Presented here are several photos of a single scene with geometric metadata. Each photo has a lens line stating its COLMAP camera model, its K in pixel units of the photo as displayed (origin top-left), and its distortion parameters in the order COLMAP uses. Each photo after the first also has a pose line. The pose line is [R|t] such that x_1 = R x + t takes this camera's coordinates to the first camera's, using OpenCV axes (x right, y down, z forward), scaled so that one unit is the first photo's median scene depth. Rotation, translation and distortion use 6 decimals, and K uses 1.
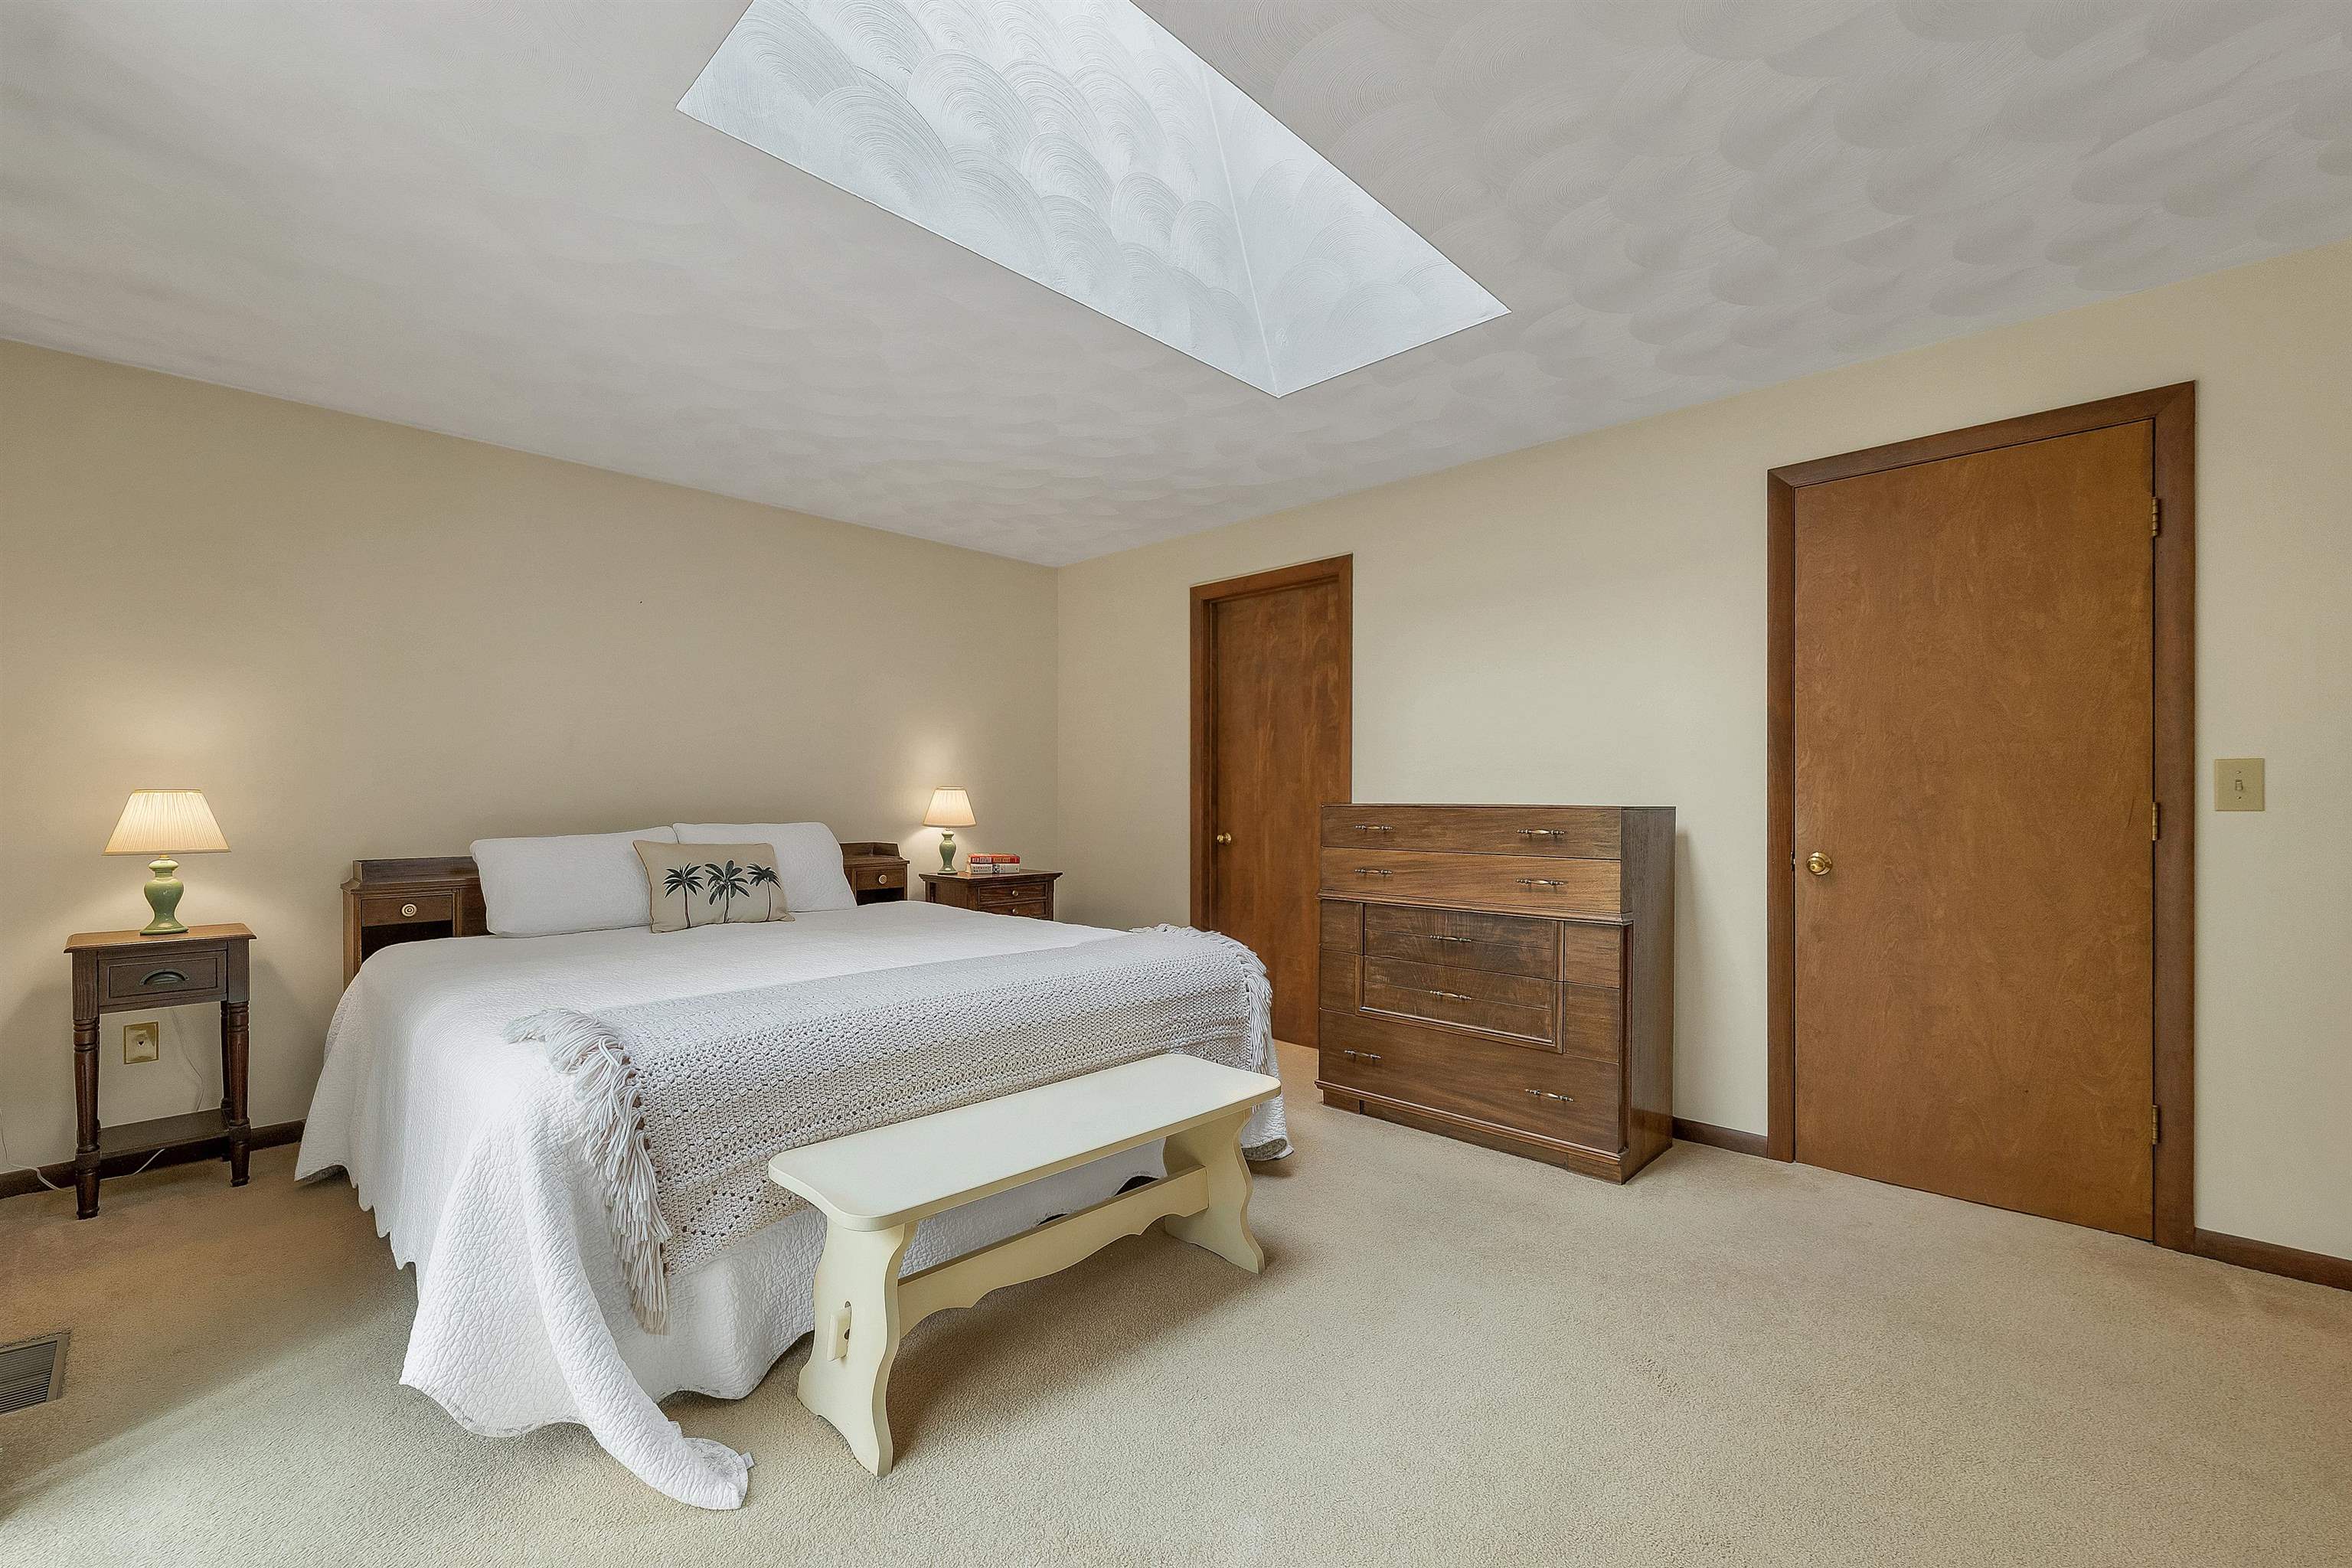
lens RADIAL K [[982.3, 0, 1184.5], [0, 982.3, 807.3], [0, 0, 1]] dist [0.002170, -0.001867]
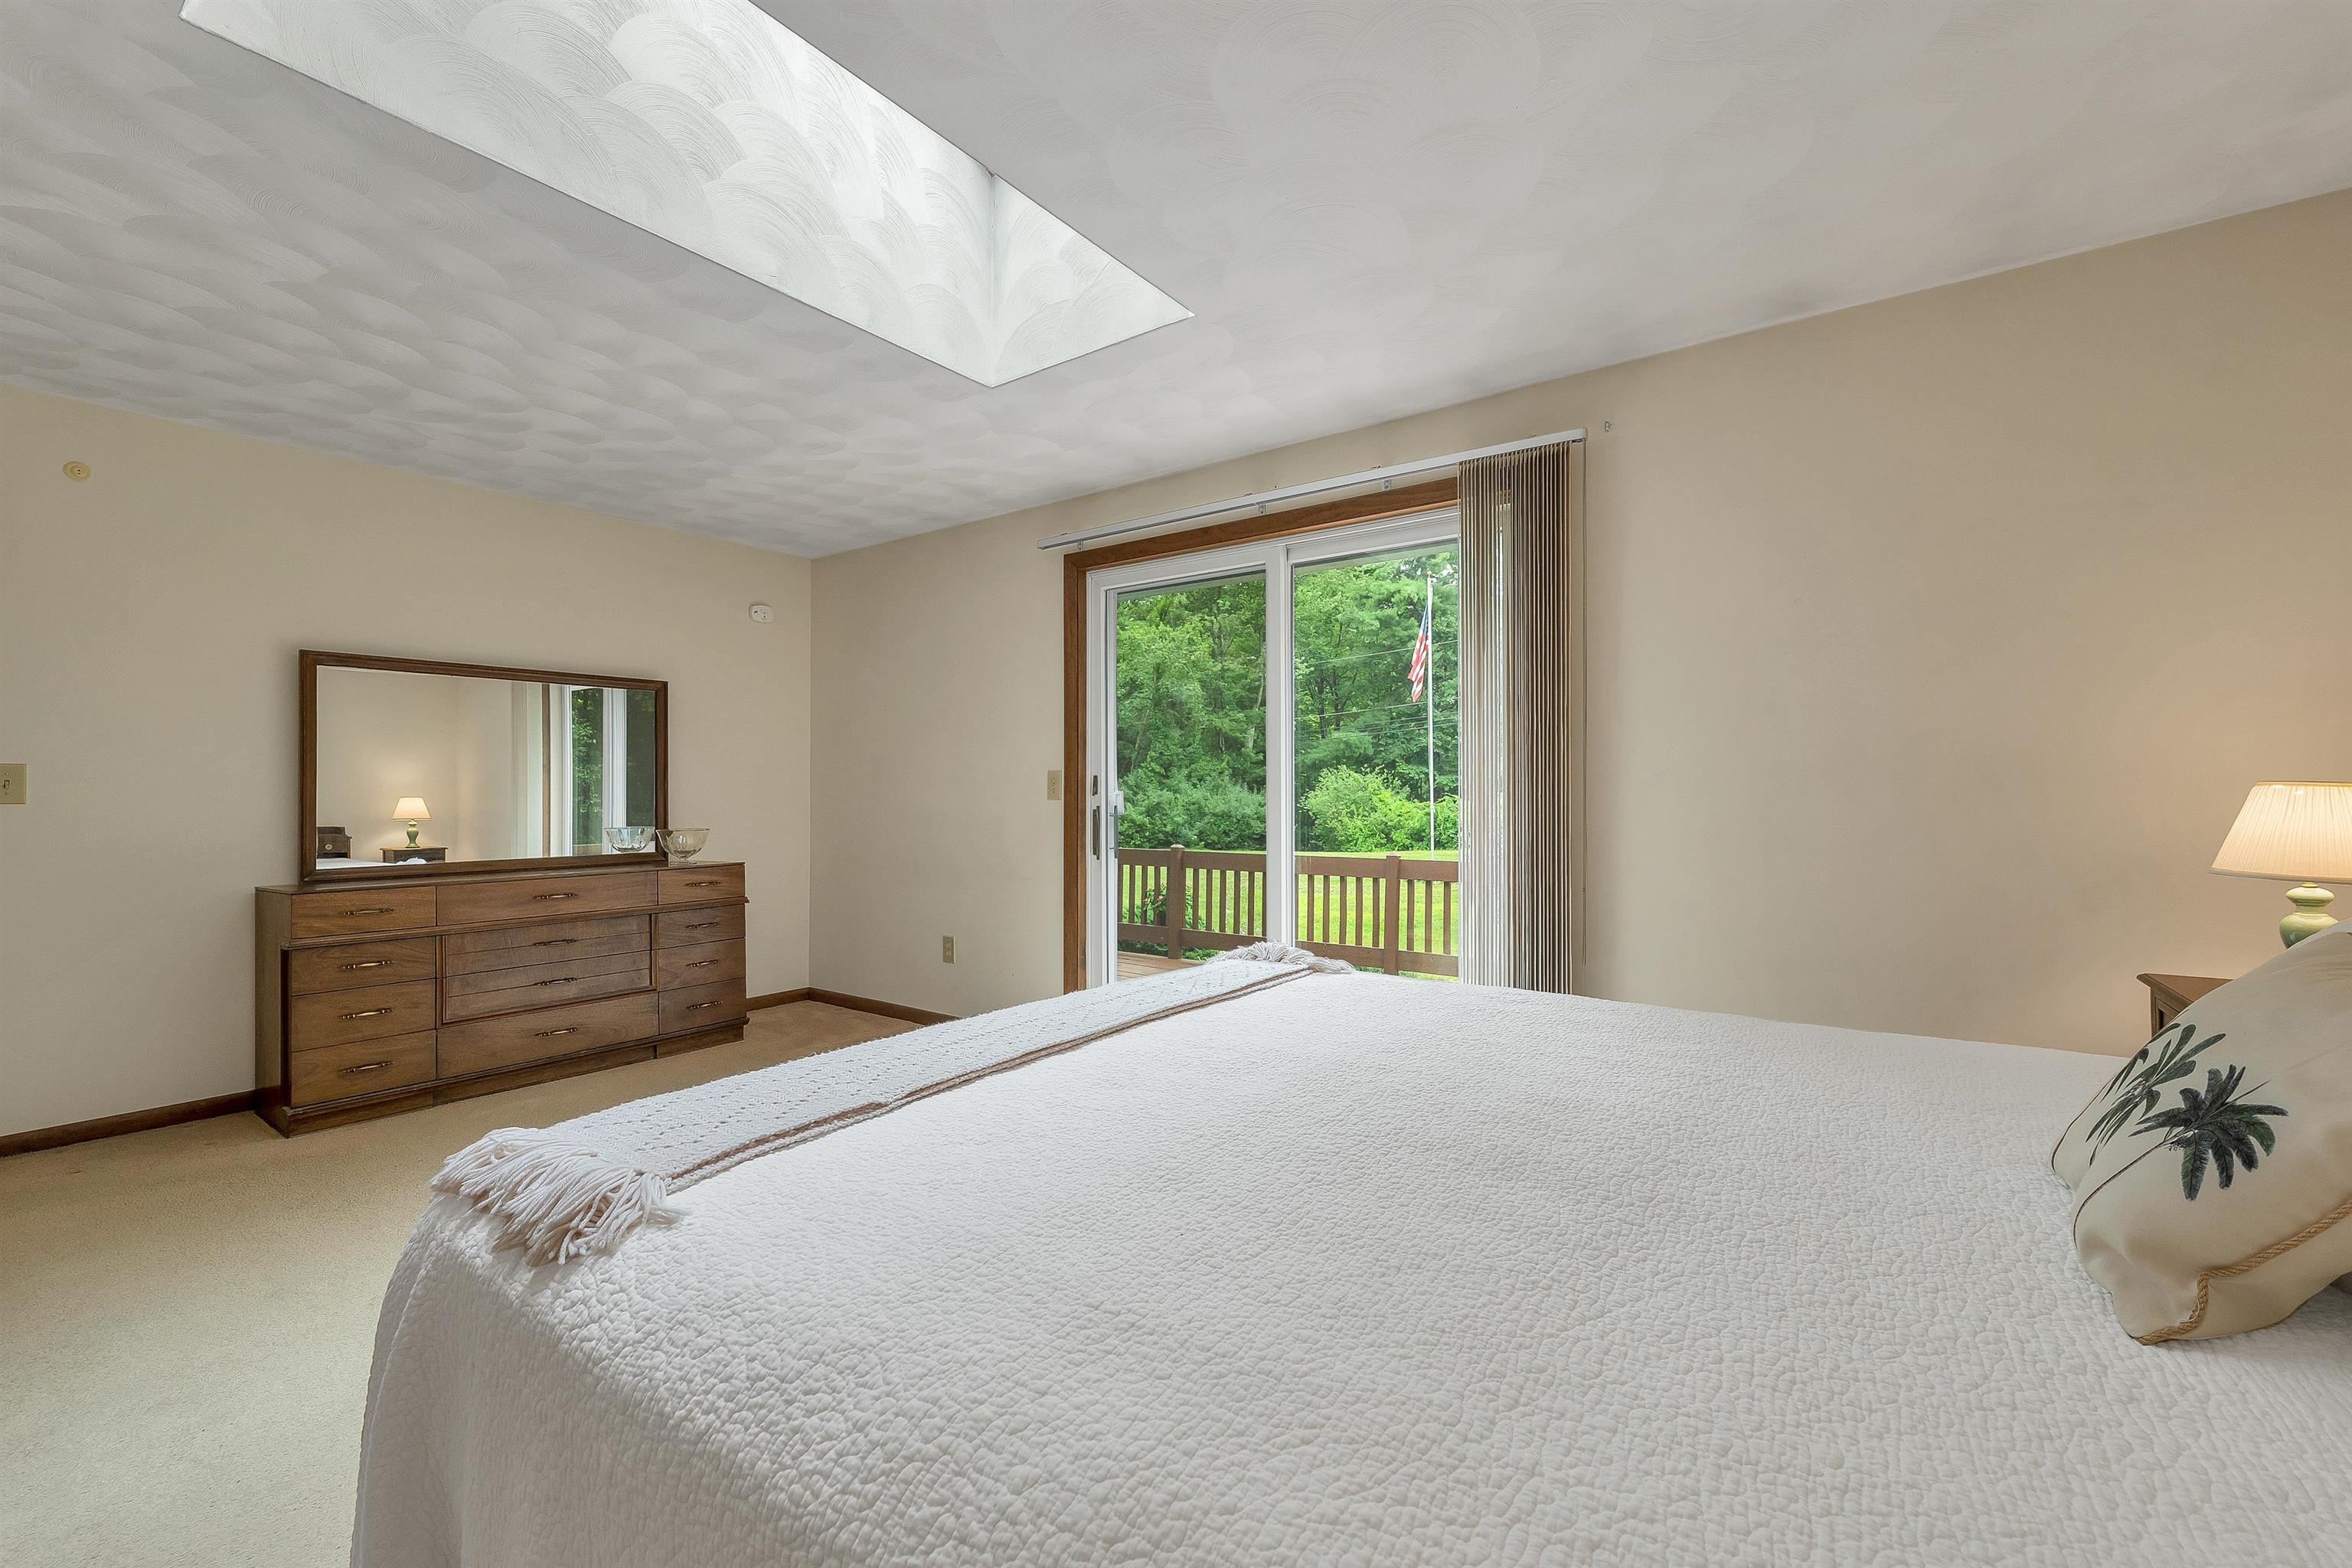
lens RADIAL K [[982.3, 0, 1156.0], [0, 982.3, 780.6], [0, 0, 1]] dist [0.002170, -0.001867]
pose [[-0.990217, -0.000133, -0.139535, -0.145652], [0.001043, 0.999965, -0.008350, -0.011092], [0.139531, -0.008413, -0.990182, 1.239009]]
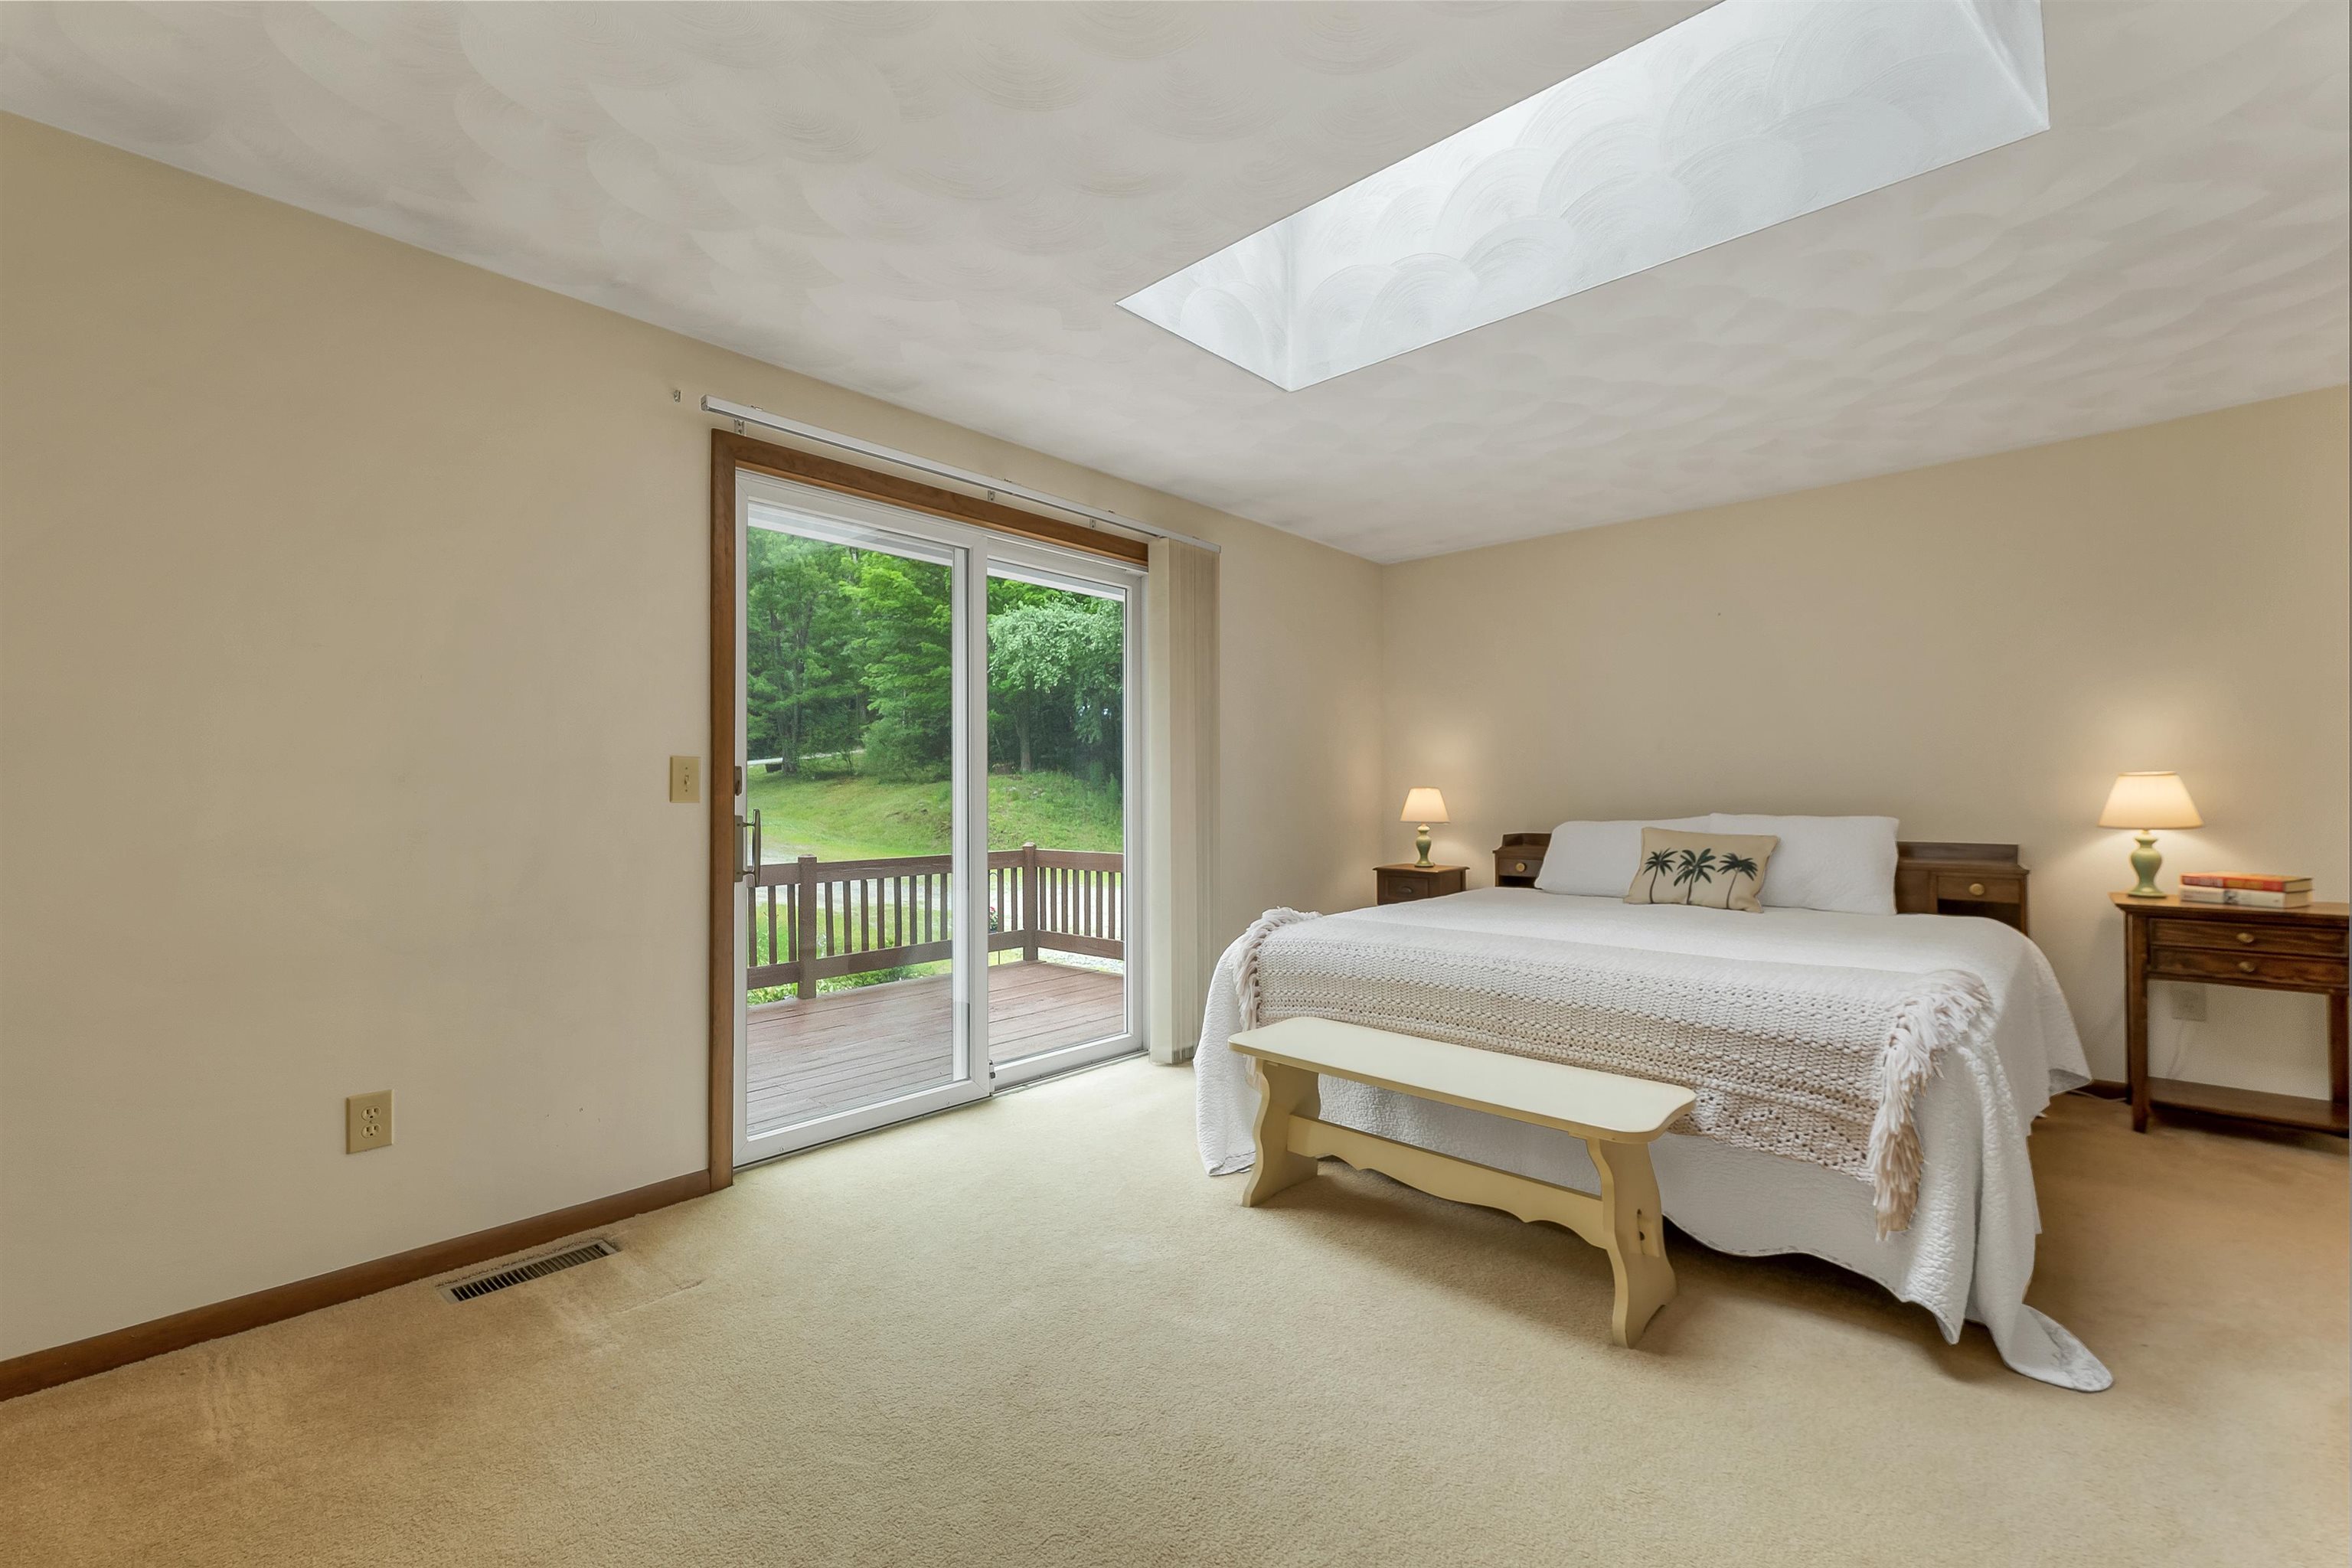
lens RADIAL K [[982.3, 0, 1195.3], [0, 982.3, 800.8], [0, 0, 1]] dist [0.002170, -0.001867]
pose [[0.042845, 0.005566, -0.999066, 0.611150], [-0.006065, 0.999968, 0.005311, -0.000827], [0.999063, 0.005831, 0.042877, 0.398473]]
